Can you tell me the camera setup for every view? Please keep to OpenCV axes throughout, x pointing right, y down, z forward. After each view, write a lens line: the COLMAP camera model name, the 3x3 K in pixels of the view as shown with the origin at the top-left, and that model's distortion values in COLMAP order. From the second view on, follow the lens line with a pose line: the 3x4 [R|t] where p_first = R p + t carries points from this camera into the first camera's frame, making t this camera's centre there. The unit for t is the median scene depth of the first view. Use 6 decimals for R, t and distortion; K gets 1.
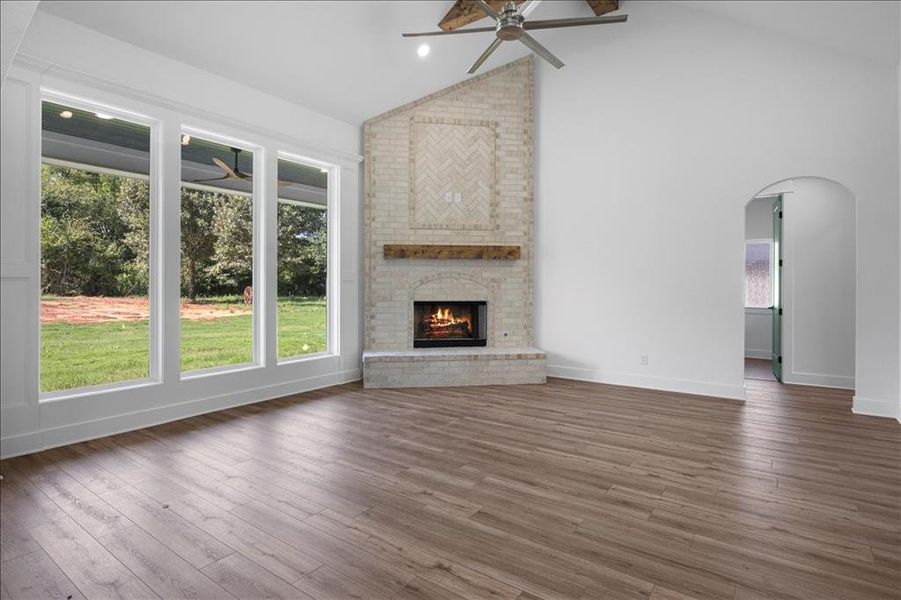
lens RADIAL K [[456.7, 0, 447.1], [0, 456.7, 279.2], [0, 0, 1]] dist [-0.016967, -0.000433]
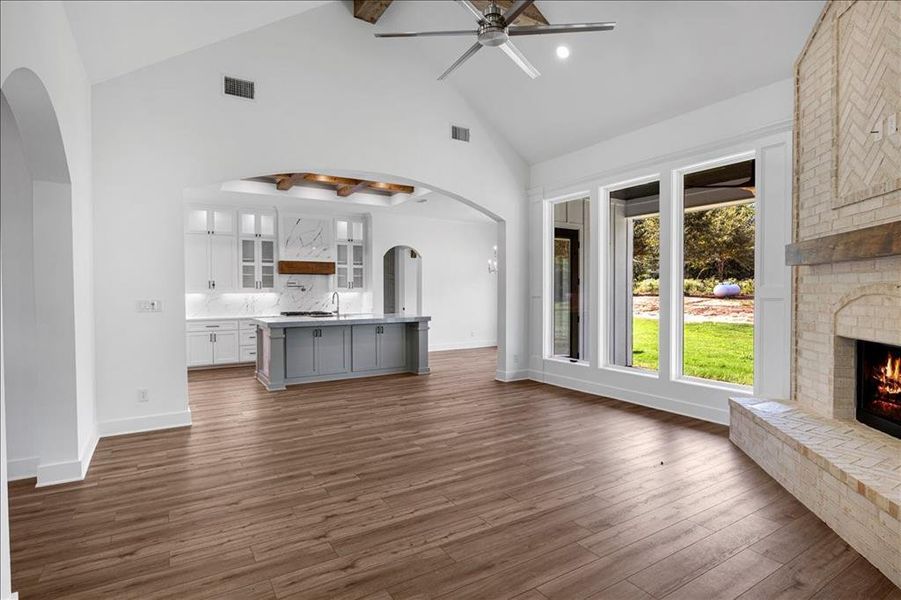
lens RADIAL K [[456.7, 0, 447.1], [0, 456.7, 279.2], [0, 0, 1]] dist [-0.016967, -0.000433]
pose [[-0.364724, -0.023094, -0.930829, 1.186916], [0.011594, 0.999502, -0.029341, -0.021601], [0.931043, -0.021493, -0.364275, 1.408521]]
